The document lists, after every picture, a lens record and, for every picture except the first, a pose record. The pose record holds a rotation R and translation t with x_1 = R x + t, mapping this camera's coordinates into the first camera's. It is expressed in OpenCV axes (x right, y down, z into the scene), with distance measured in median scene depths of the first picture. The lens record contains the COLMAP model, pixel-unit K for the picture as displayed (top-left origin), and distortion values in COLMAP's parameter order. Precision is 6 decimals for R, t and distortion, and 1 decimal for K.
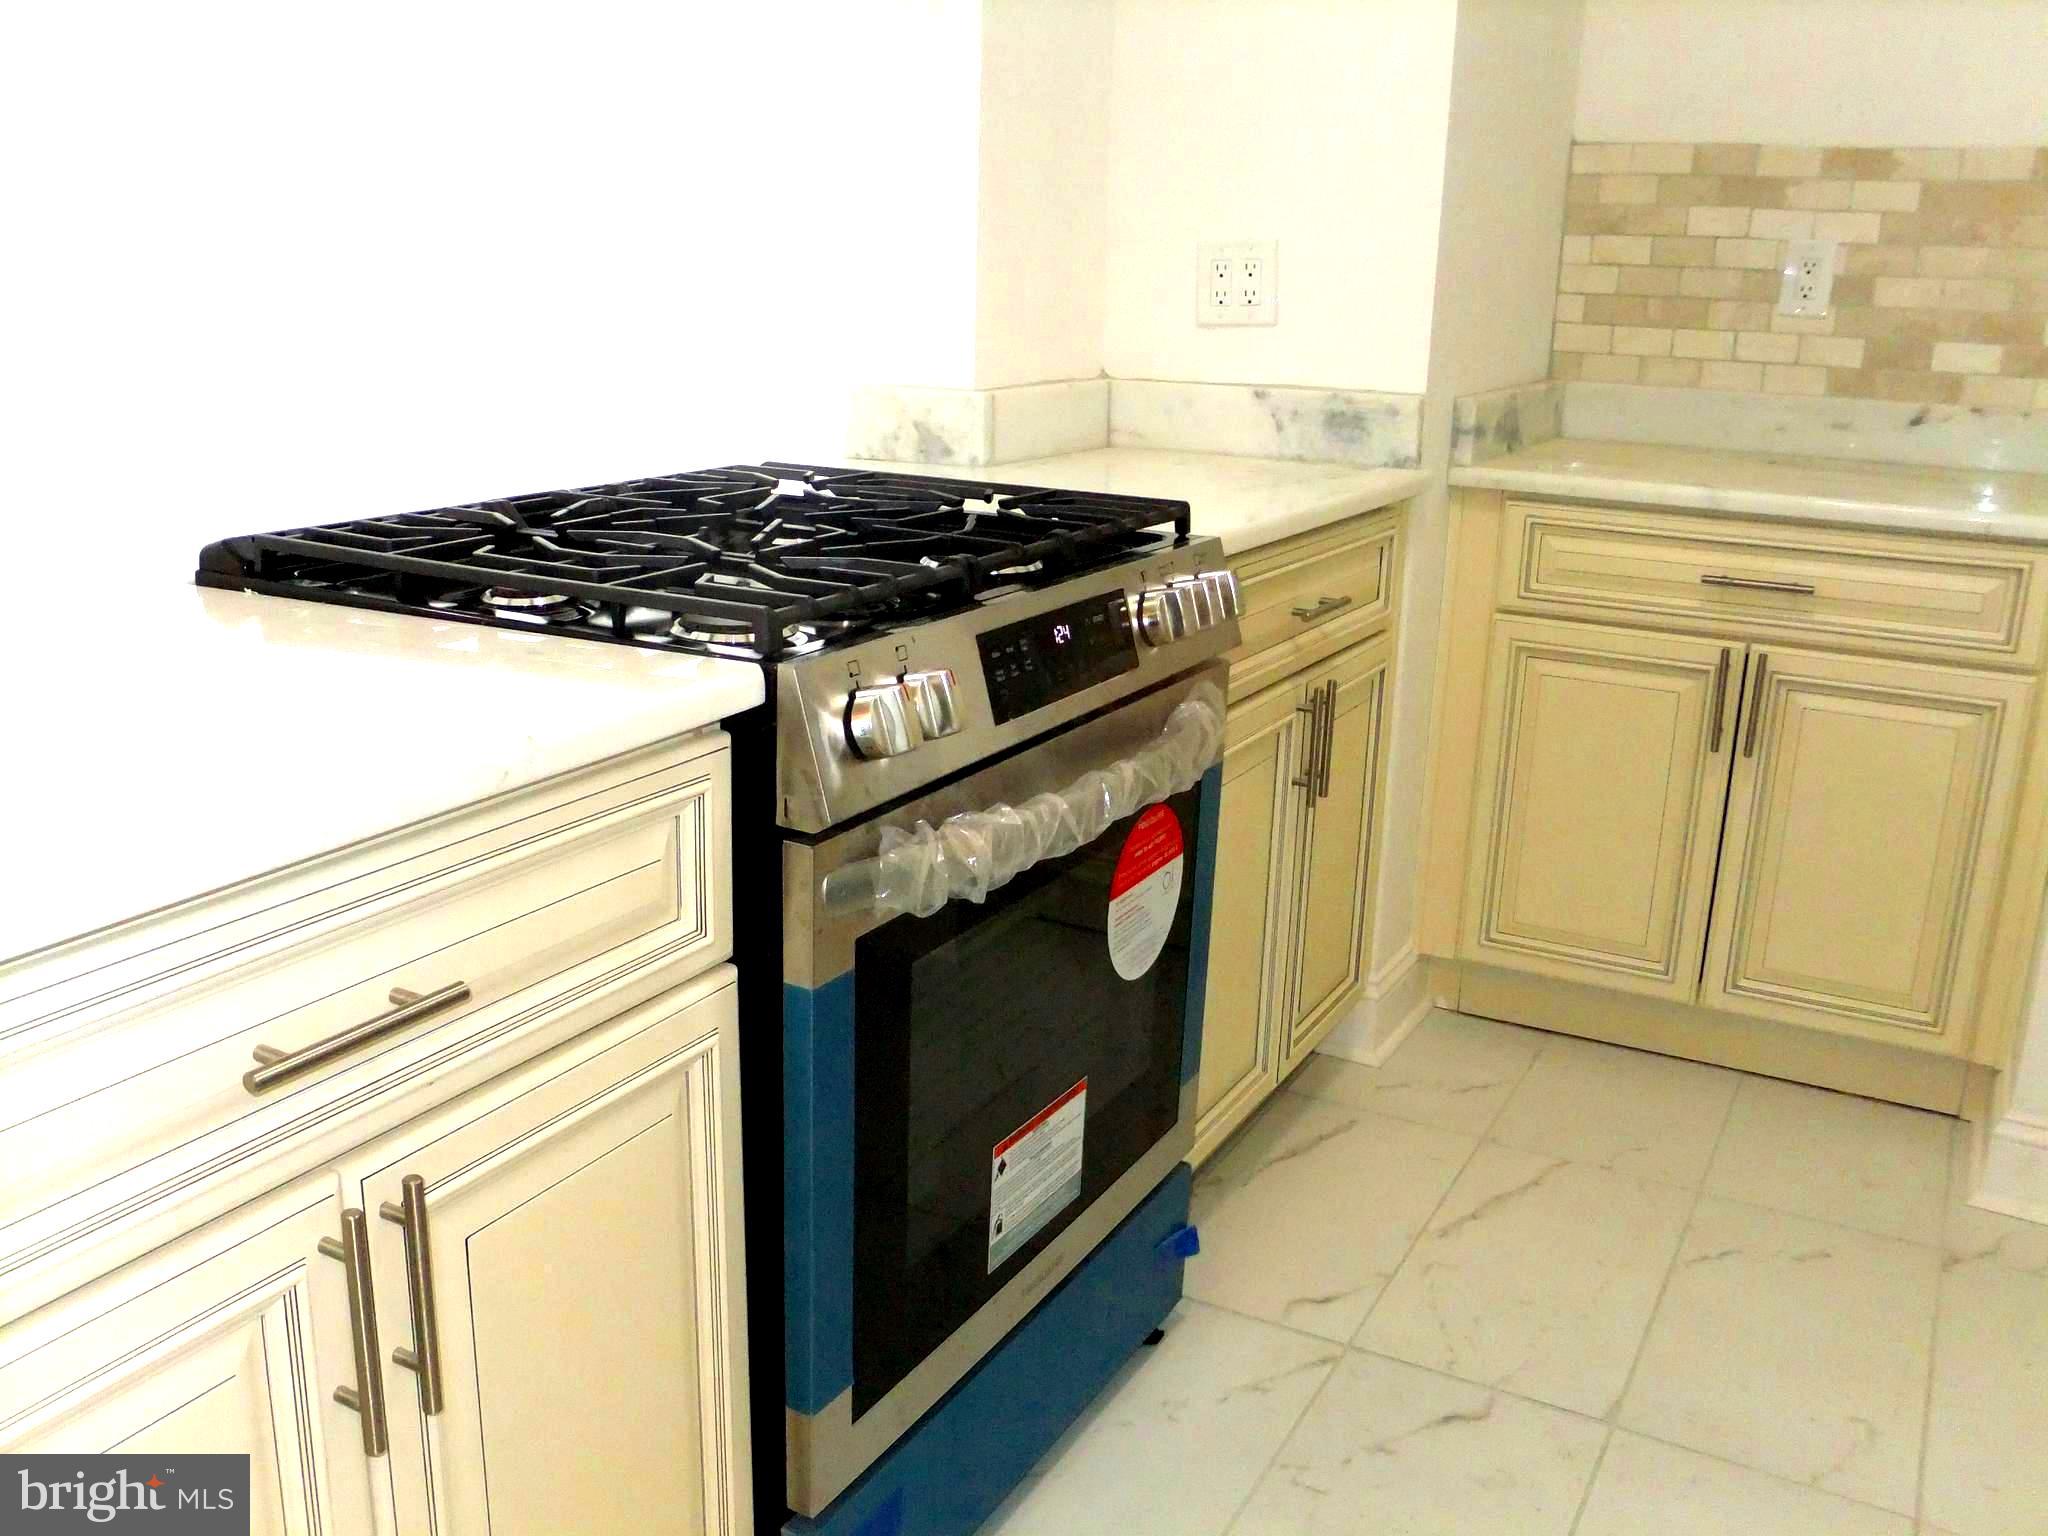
lens RADIAL K [[1853.3, 0, 977.5], [0, 1853.3, 768.7], [0, 0, 1]] dist [-0.134151, 0.162927]
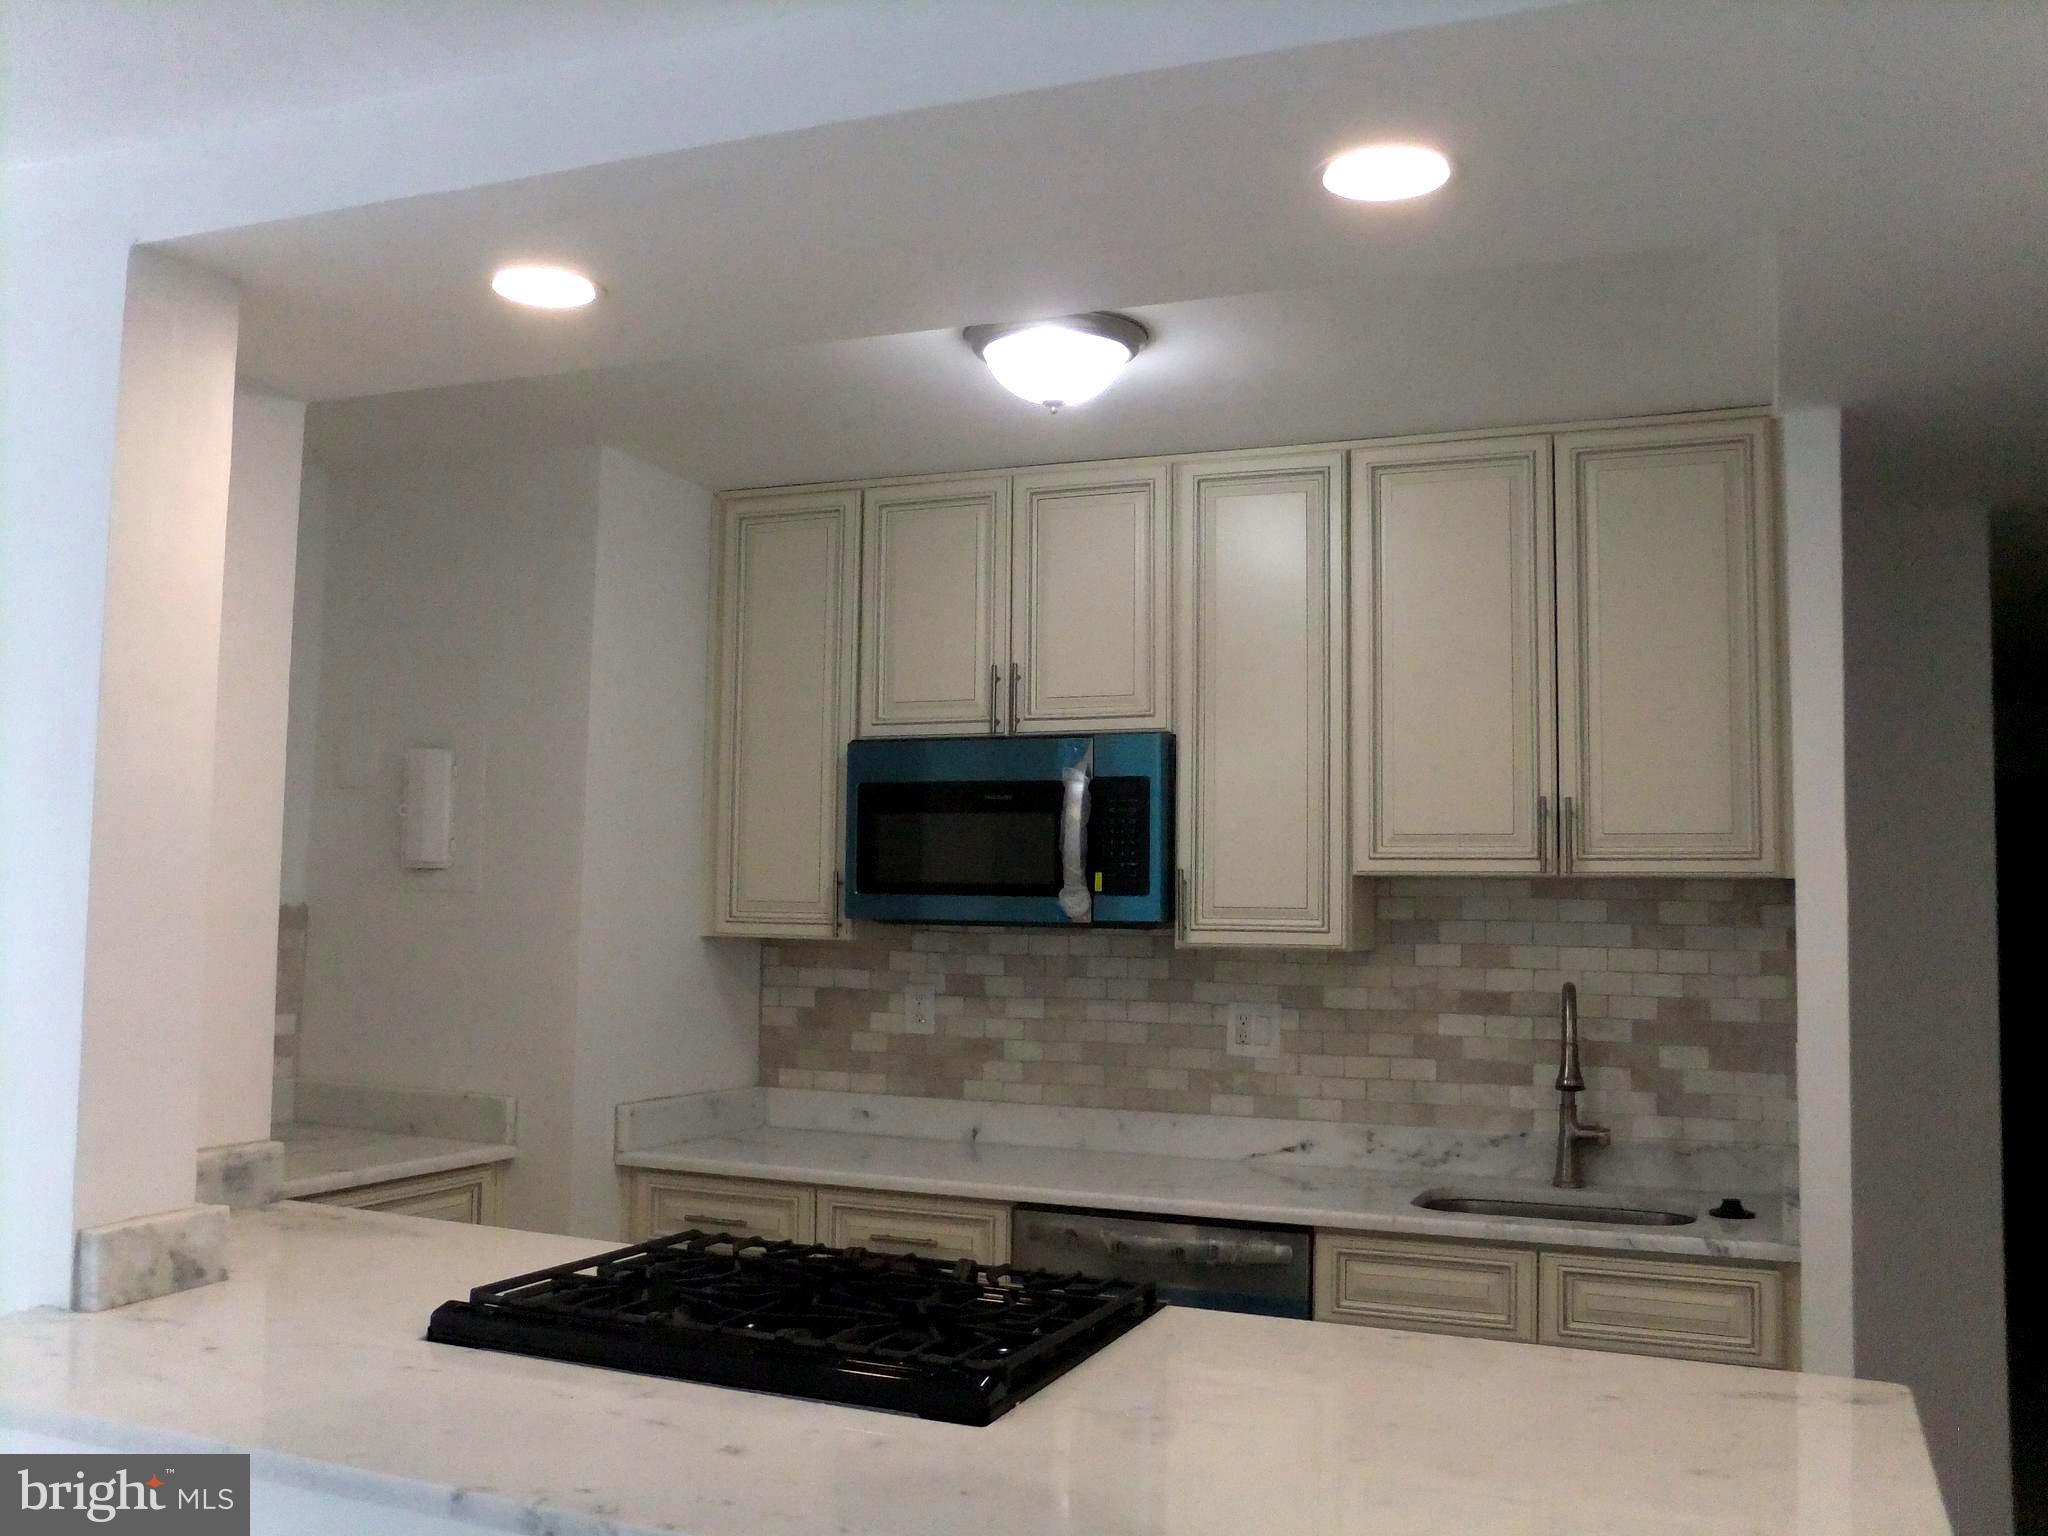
lens RADIAL K [[1853.3, 0, 969.1], [0, 1853.3, 754.8], [0, 0, 1]] dist [-0.134151, 0.162927]
pose [[-0.113382, 0.053305, 0.992121, -1.026105], [0.241602, 0.970066, -0.024509, -0.313988], [-0.963729, 0.236919, -0.122867, 0.650436]]
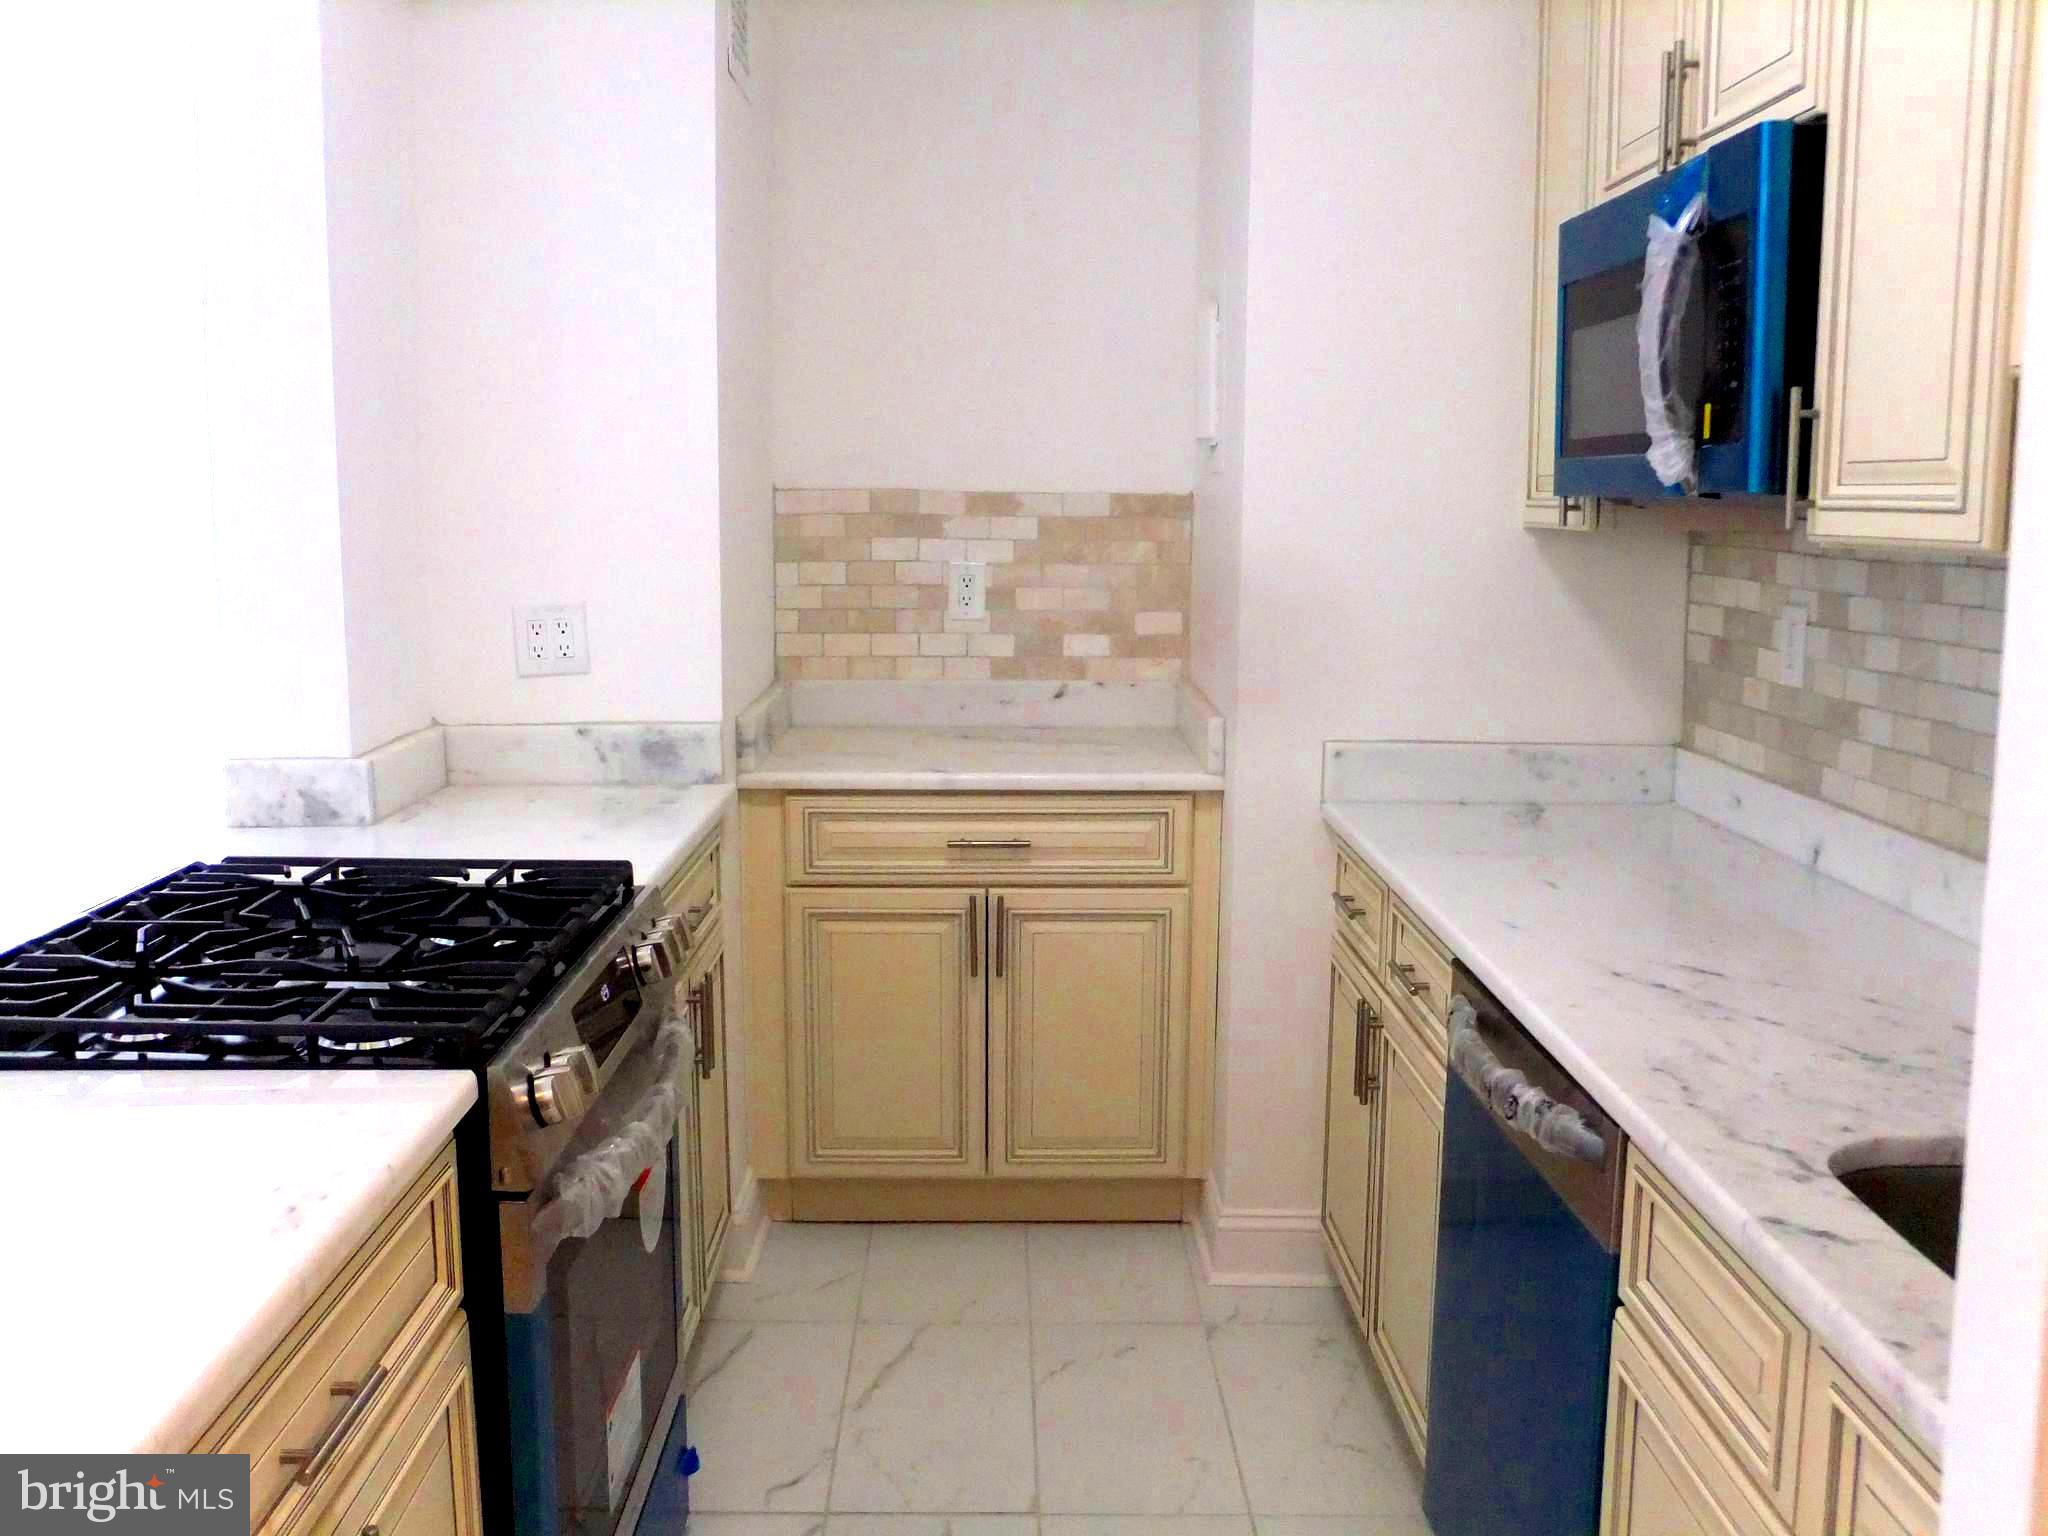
lens RADIAL K [[1853.3, 0, 1001.5], [0, 1853.3, 738.3], [0, 0, 1]] dist [-0.134151, 0.162927]
pose [[0.867427, -0.089609, 0.489429, -0.200927], [0.151175, 0.984613, -0.087660, -0.058331], [-0.474043, 0.150028, 0.867626, -0.158272]]
